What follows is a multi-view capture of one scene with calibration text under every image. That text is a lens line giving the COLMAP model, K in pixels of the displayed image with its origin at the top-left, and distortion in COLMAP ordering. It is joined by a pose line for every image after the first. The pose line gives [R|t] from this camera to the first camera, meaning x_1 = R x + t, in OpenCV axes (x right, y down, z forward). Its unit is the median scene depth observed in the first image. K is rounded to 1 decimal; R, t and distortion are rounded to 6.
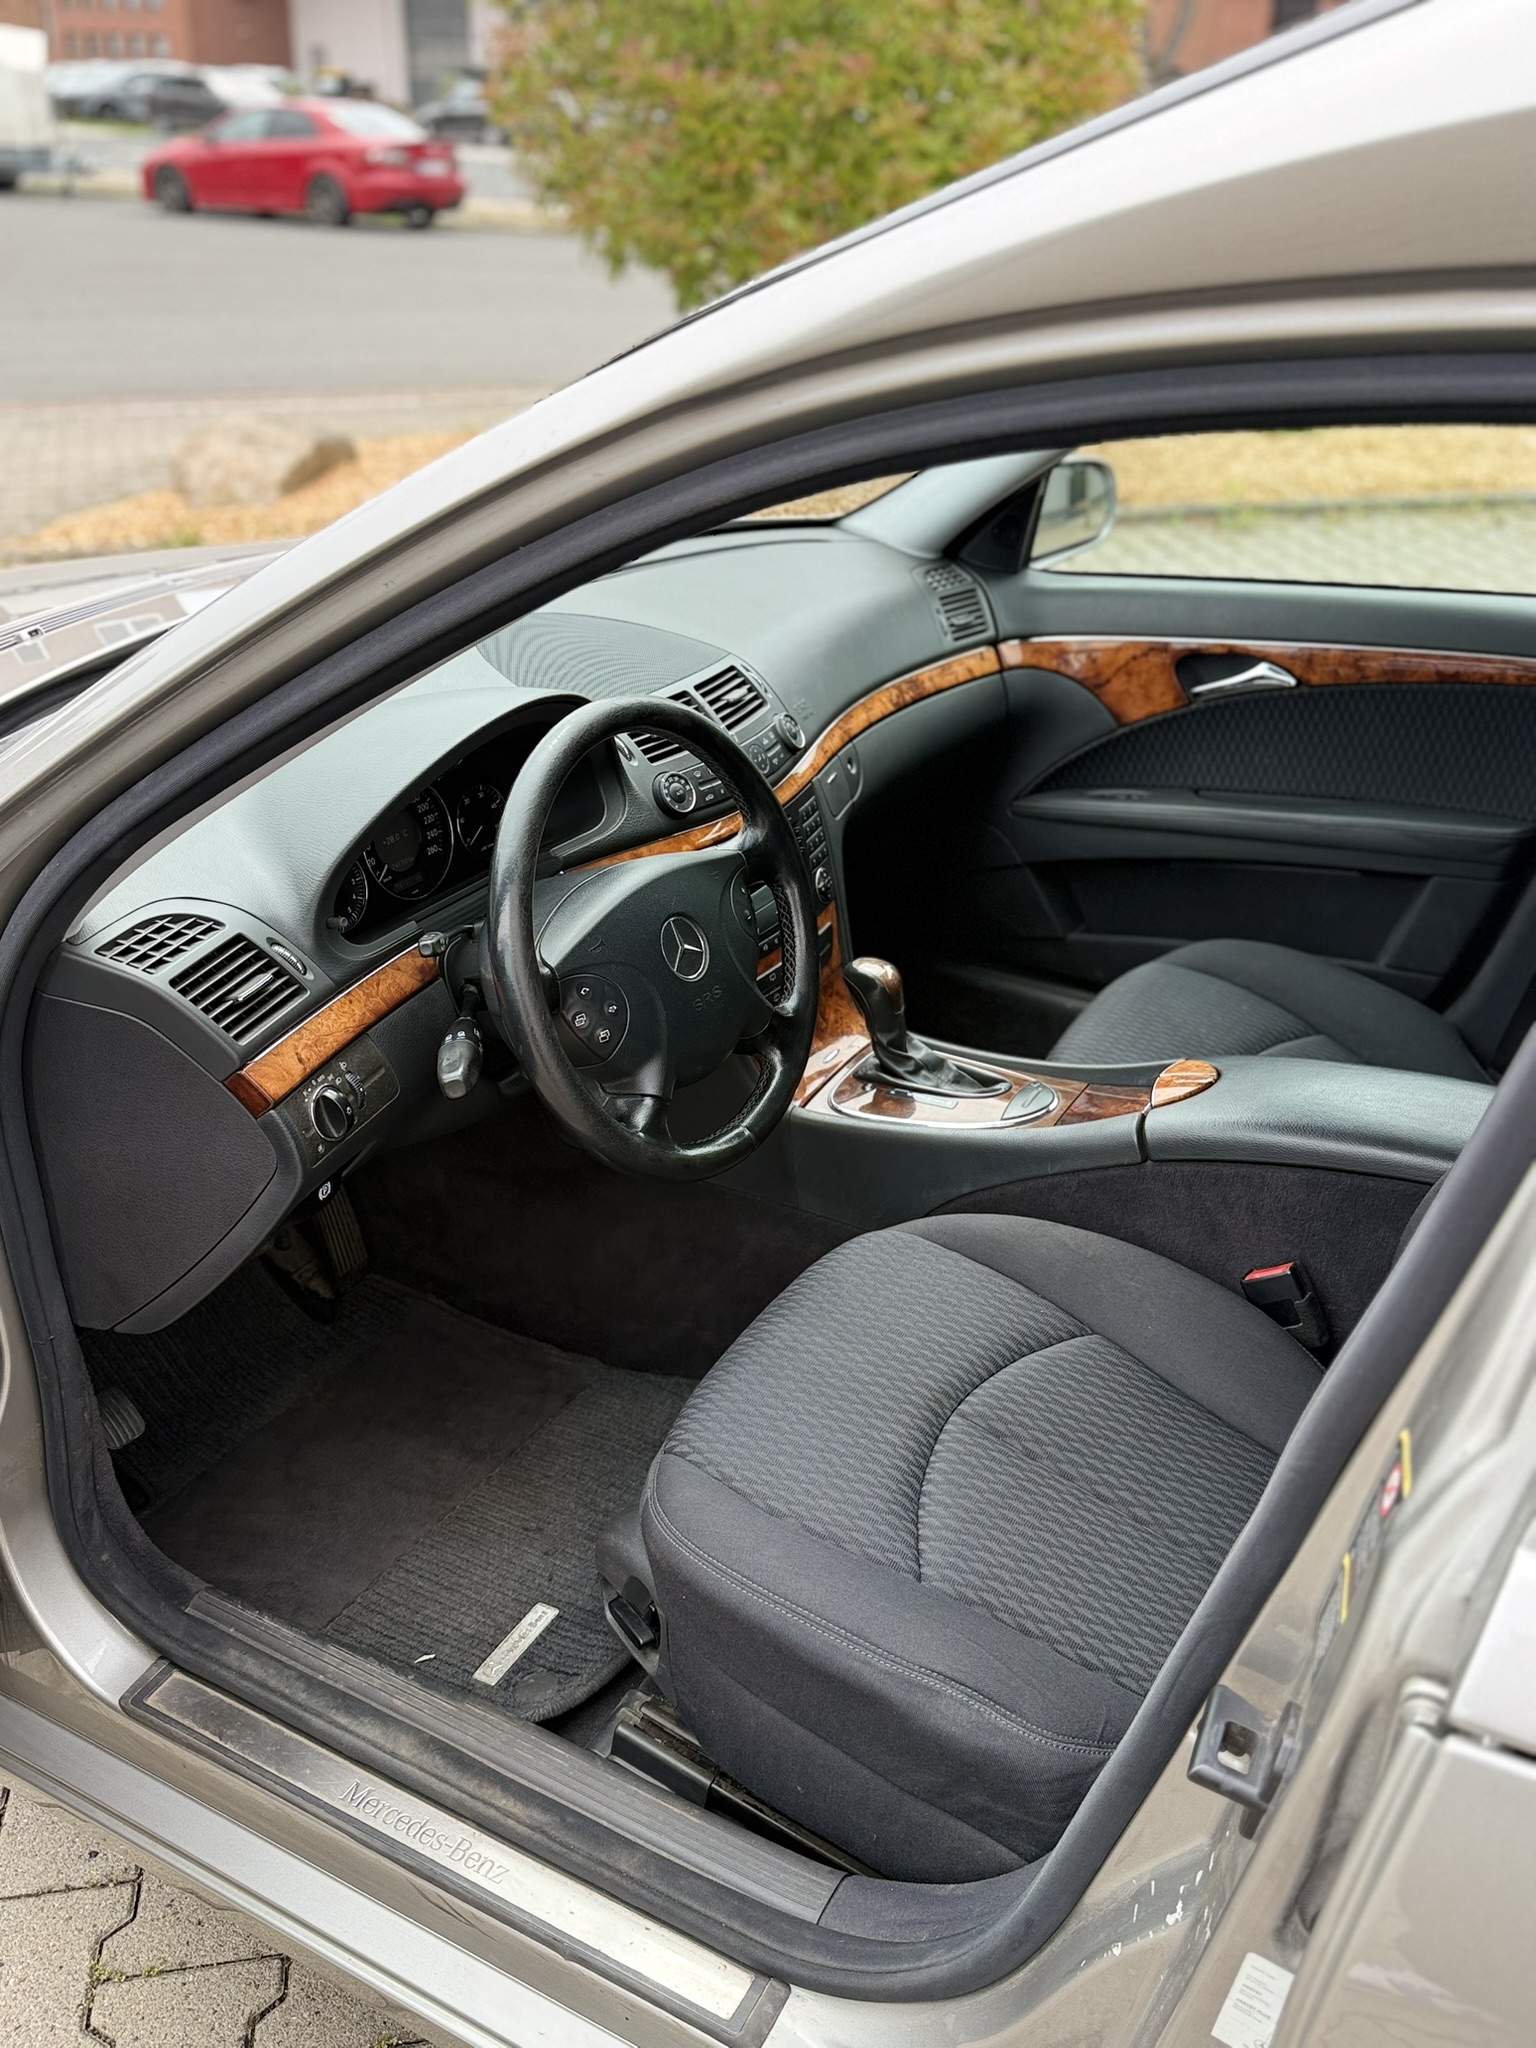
lens RADIAL K [[1767.2, 0, 763.2], [0, 1767.2, 1065.0], [0, 0, 1]] dist [0.168602, -0.307062]
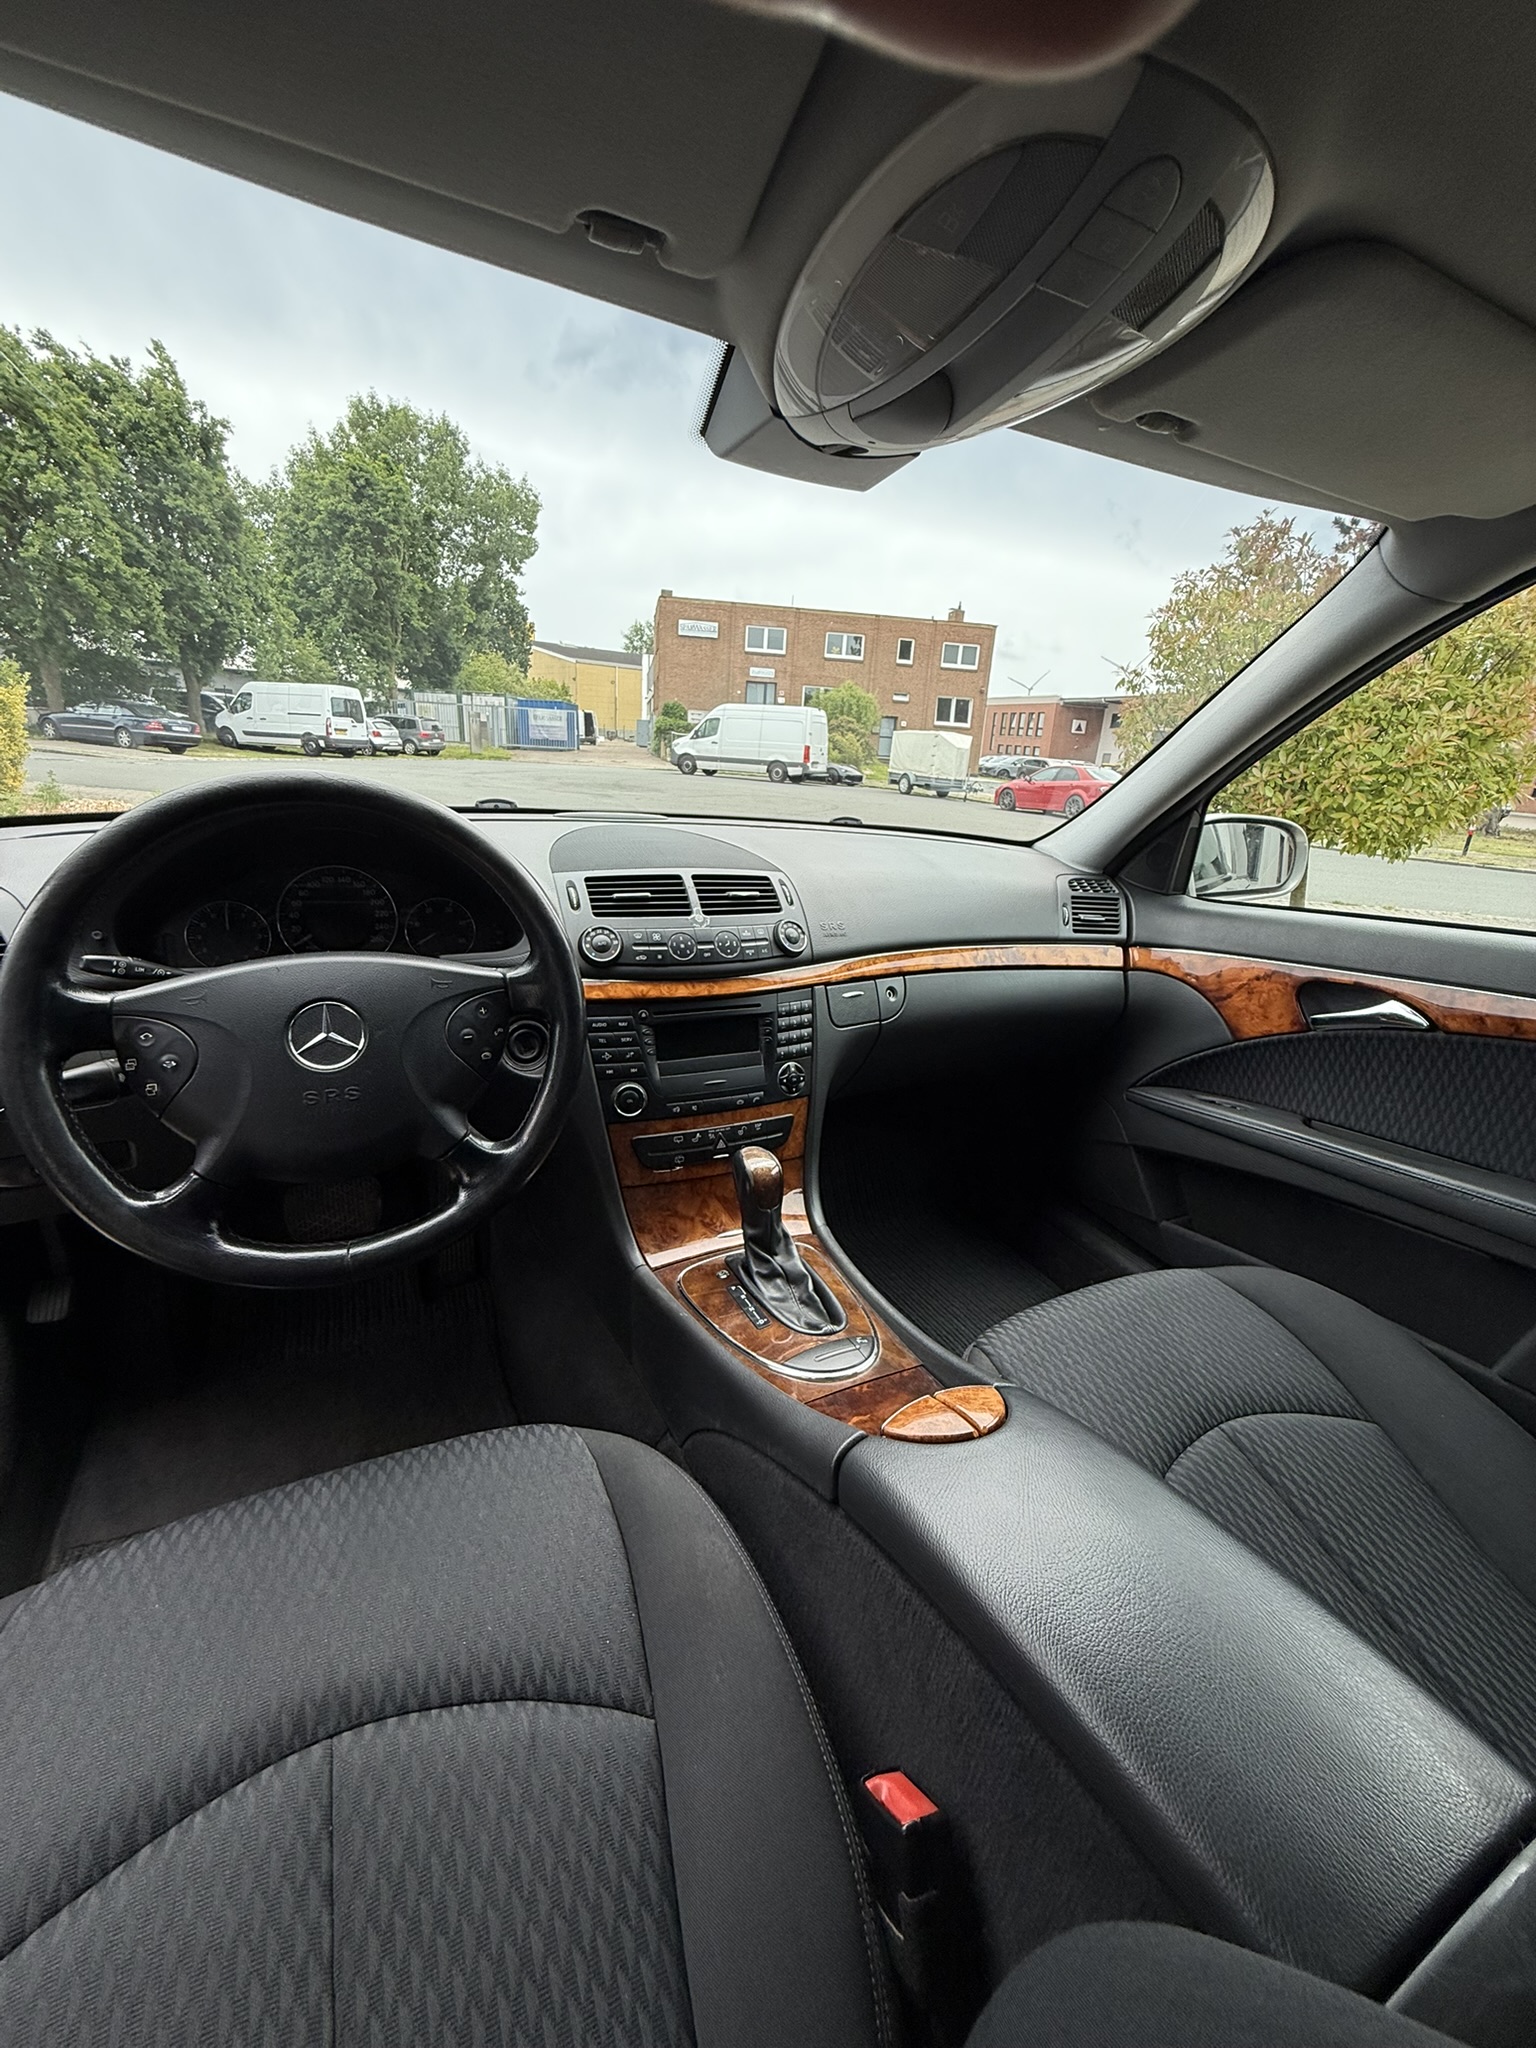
lens RADIAL K [[816.3, 0, 768.0], [0, 816.3, 1024.0], [0, 0, 1]] dist [-0.008196, 0.000246]
pose [[0.813426, 0.201689, -0.545582, 0.238935], [-0.311187, 0.943337, -0.115229, -0.059001], [0.491428, 0.263508, 0.830098, 0.473849]]
